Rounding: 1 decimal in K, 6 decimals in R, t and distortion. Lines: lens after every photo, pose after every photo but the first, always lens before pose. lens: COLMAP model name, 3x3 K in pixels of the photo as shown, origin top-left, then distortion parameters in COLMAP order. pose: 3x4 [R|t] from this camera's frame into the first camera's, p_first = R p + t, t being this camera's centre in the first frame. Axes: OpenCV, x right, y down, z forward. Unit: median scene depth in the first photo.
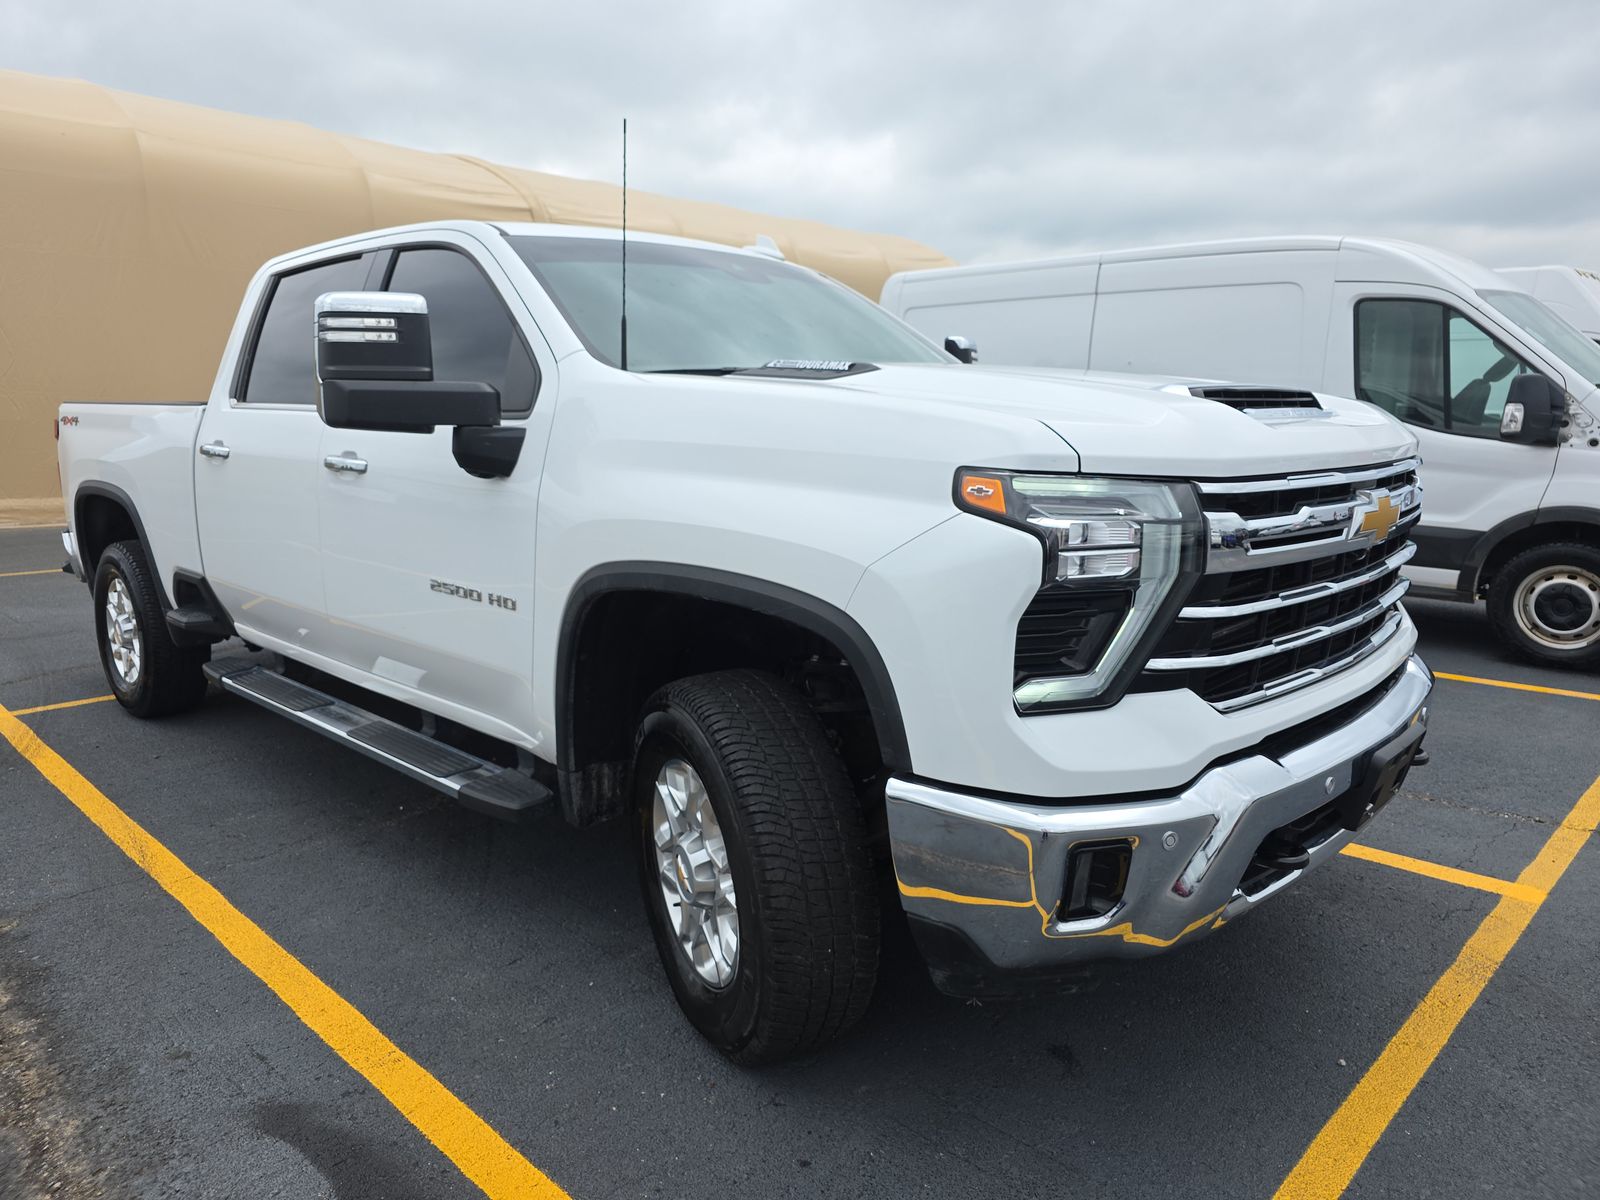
lens RADIAL K [[1080.4, 0, 800.0], [0, 1080.4, 600.0], [0, 0, 1]] dist [0.022197, 0.003387]
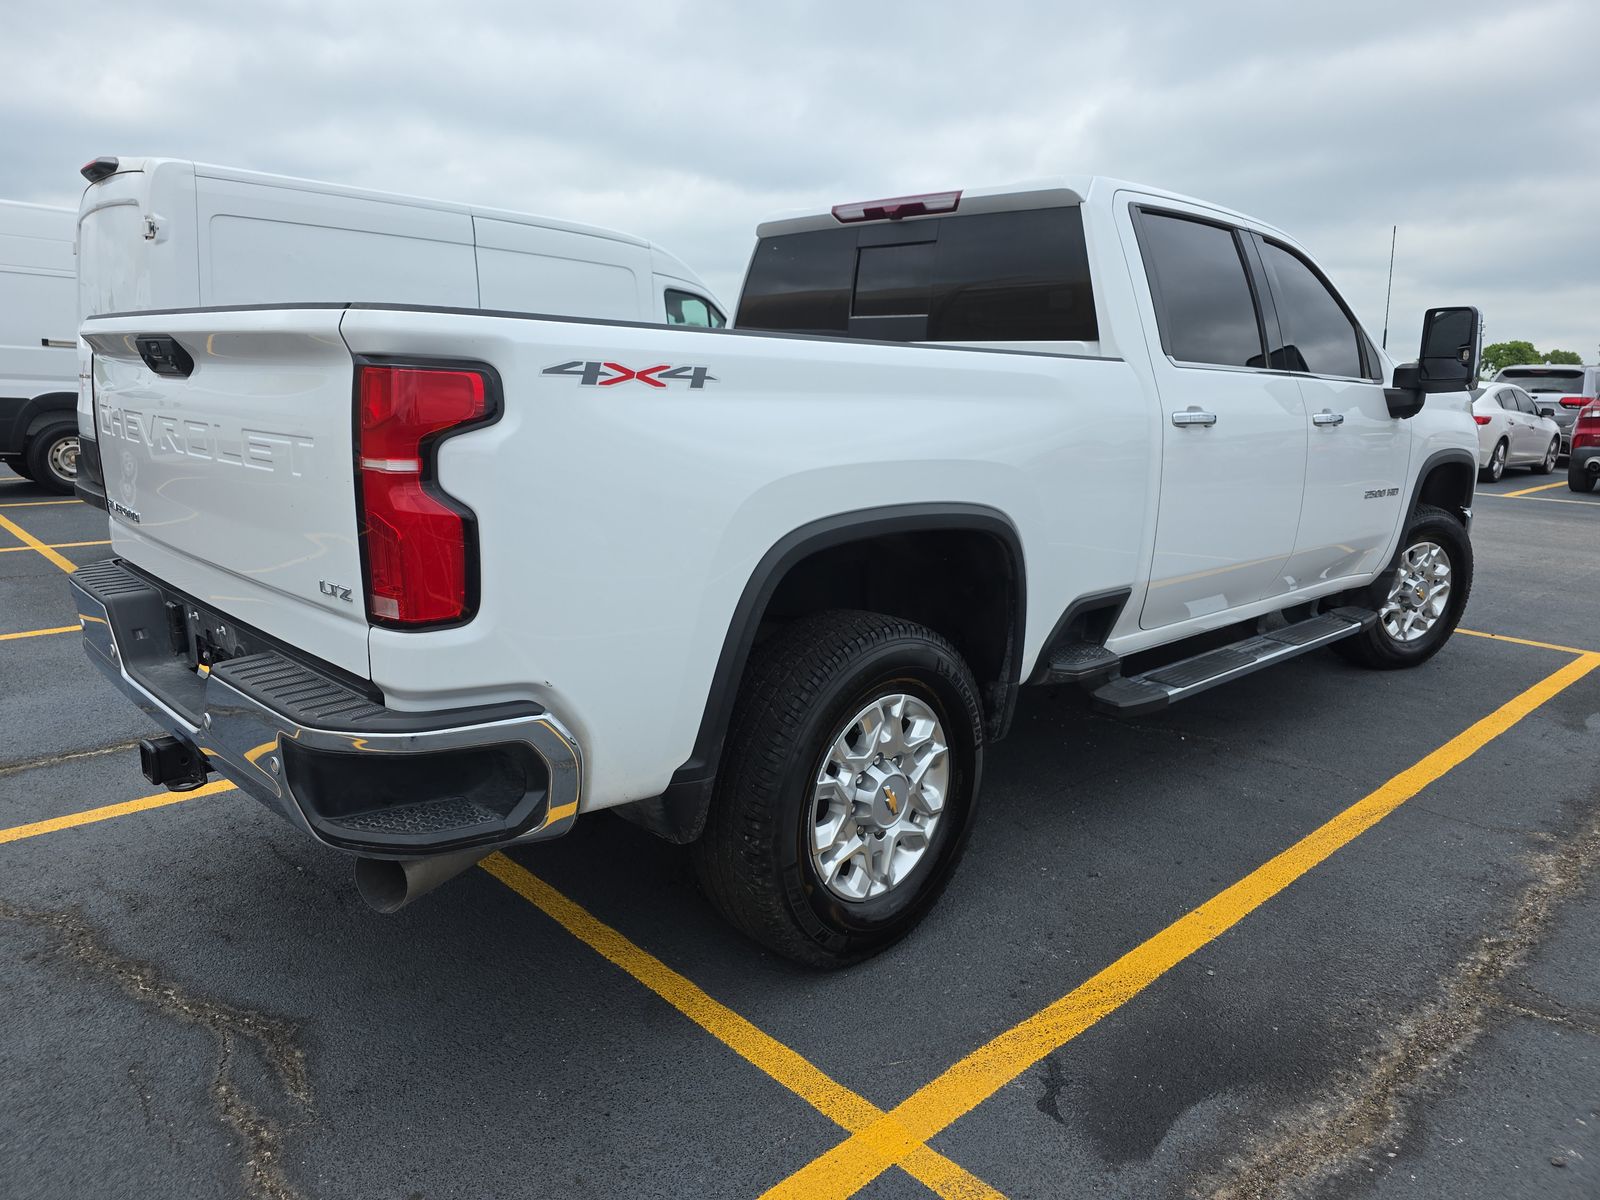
lens RADIAL K [[1060.1, 0, 772.3], [0, 1060.1, 601.9], [0, 0, 1]] dist [-0.001444, 0.001303]
pose [[0.035839, -0.187889, 0.981536, -1.511761], [0.106798, 0.977263, 0.183172, -0.188419], [-0.993635, 0.098262, 0.055090, 1.448925]]
